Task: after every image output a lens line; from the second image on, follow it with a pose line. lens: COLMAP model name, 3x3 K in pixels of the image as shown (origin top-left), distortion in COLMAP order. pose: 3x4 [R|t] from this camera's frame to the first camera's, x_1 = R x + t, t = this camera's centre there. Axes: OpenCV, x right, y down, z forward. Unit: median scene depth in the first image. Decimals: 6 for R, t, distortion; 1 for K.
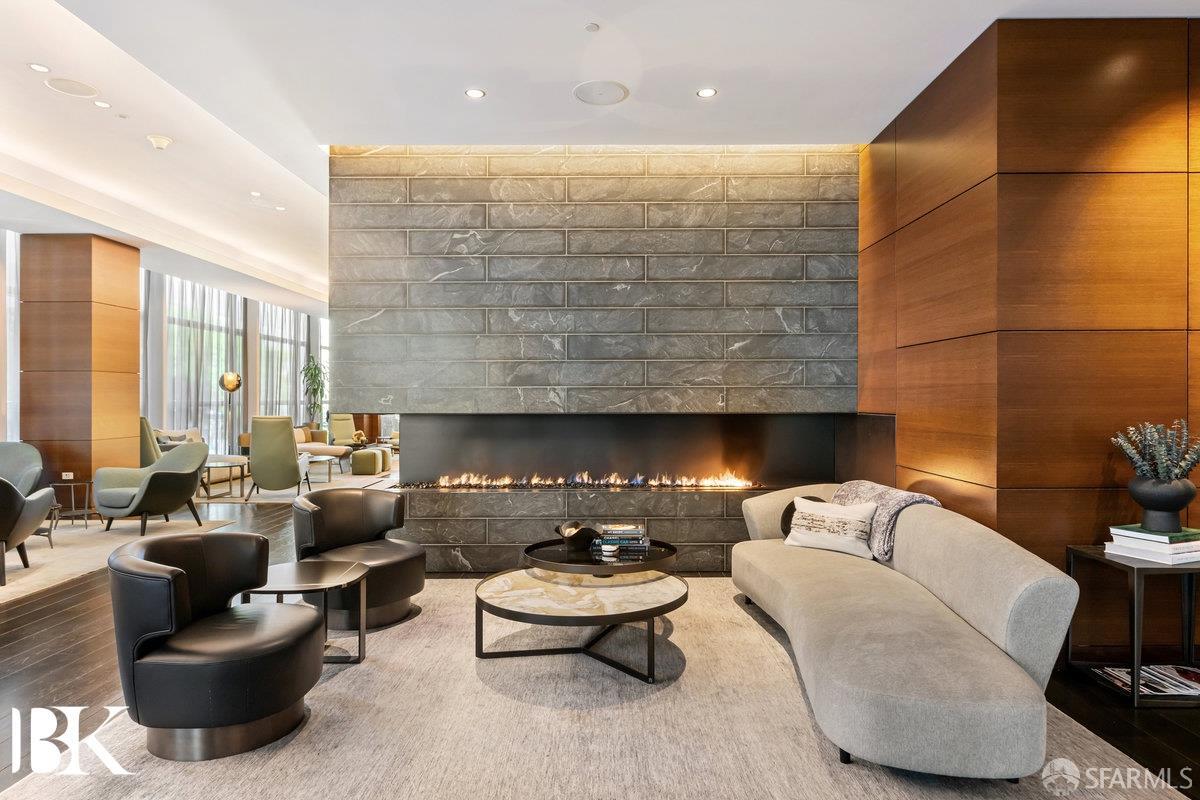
lens RADIAL K [[705.5, 0, 600.9], [0, 705.5, 395.1], [0, 0, 1]] dist [0.000529, -0.000017]
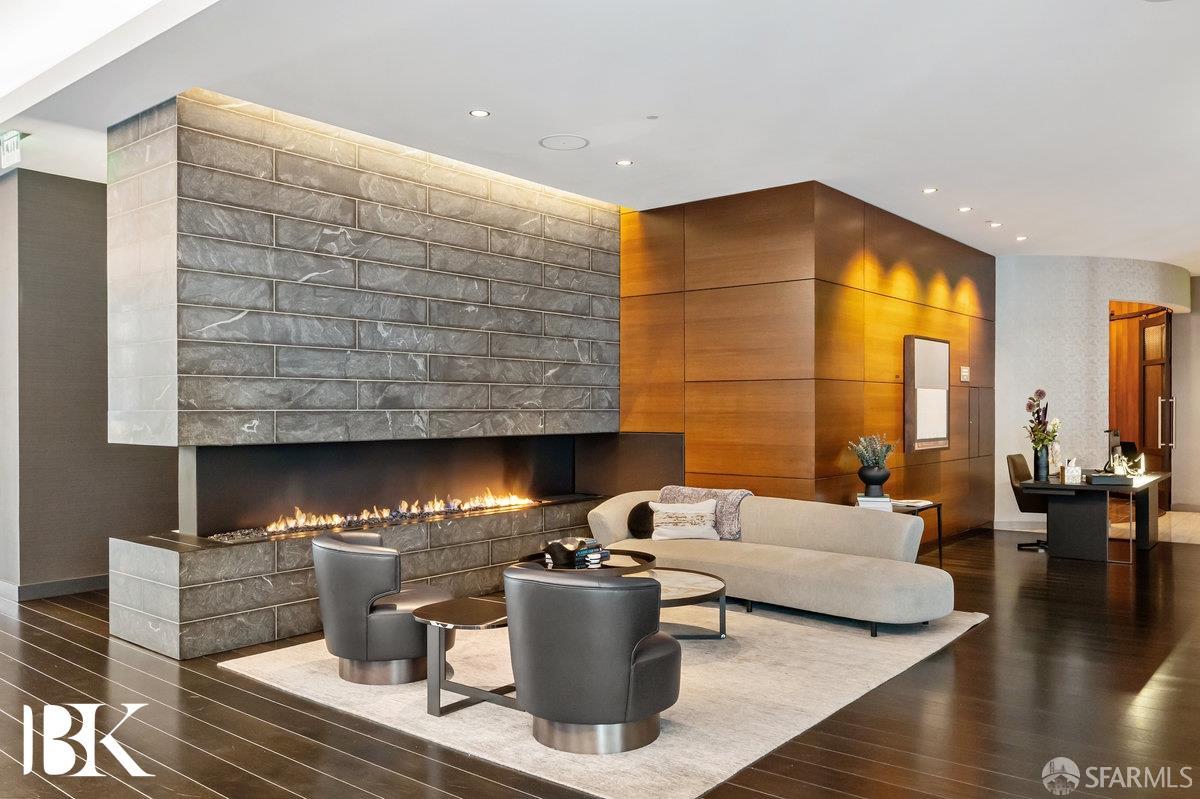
lens RADIAL K [[906.7, 0, 600.0], [0, 906.7, 408.2], [0, 0, 1]] dist [0.005858, 0.002101]
pose [[0.636439, 0.003476, 0.771319, -0.833879], [-0.003098, 0.999993, -0.001951, -0.012578], [-0.771321, -0.001148, 0.636446, 0.055050]]
